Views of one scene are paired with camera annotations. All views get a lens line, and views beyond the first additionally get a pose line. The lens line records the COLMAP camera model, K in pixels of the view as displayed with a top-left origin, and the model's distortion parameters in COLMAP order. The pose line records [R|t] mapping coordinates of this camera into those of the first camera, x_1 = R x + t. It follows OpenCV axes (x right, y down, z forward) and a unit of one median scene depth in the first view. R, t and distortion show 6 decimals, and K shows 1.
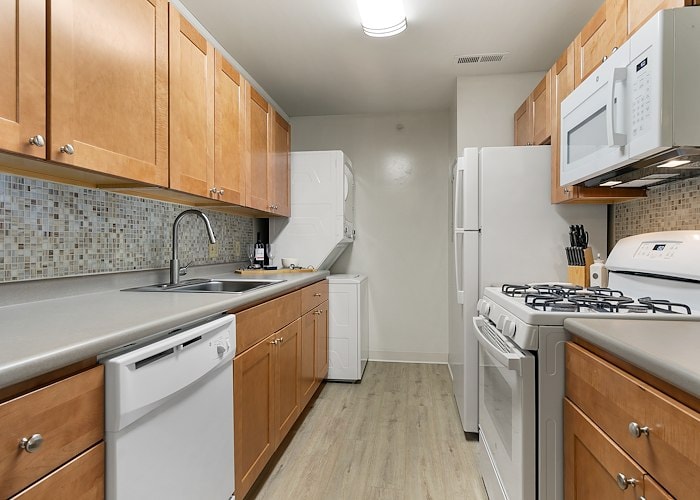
lens RADIAL K [[410.3, 0, 350.0], [0, 410.3, 250.0], [0, 0, 1]] dist [-0.002941, -0.000915]
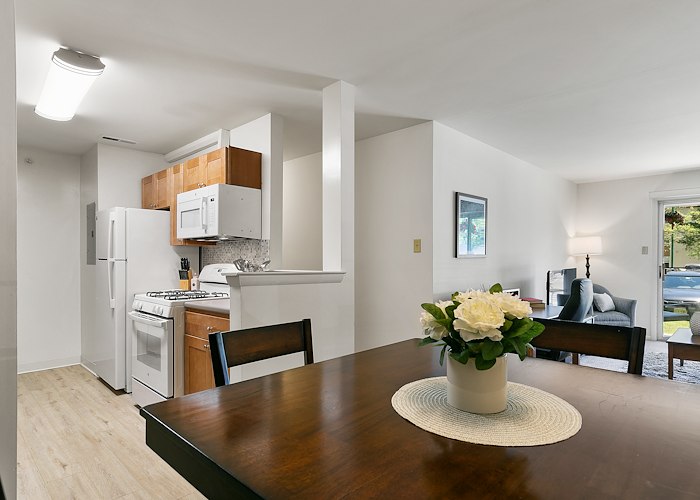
lens RADIAL K [[410.3, 0, 350.0], [0, 410.3, 250.0], [0, 0, 1]] dist [-0.002941, -0.000915]
pose [[0.604515, 0.016008, 0.796433, -0.482375], [0.009772, 0.999574, -0.027509, -0.038869], [-0.796534, 0.024412, 0.604101, -0.736775]]
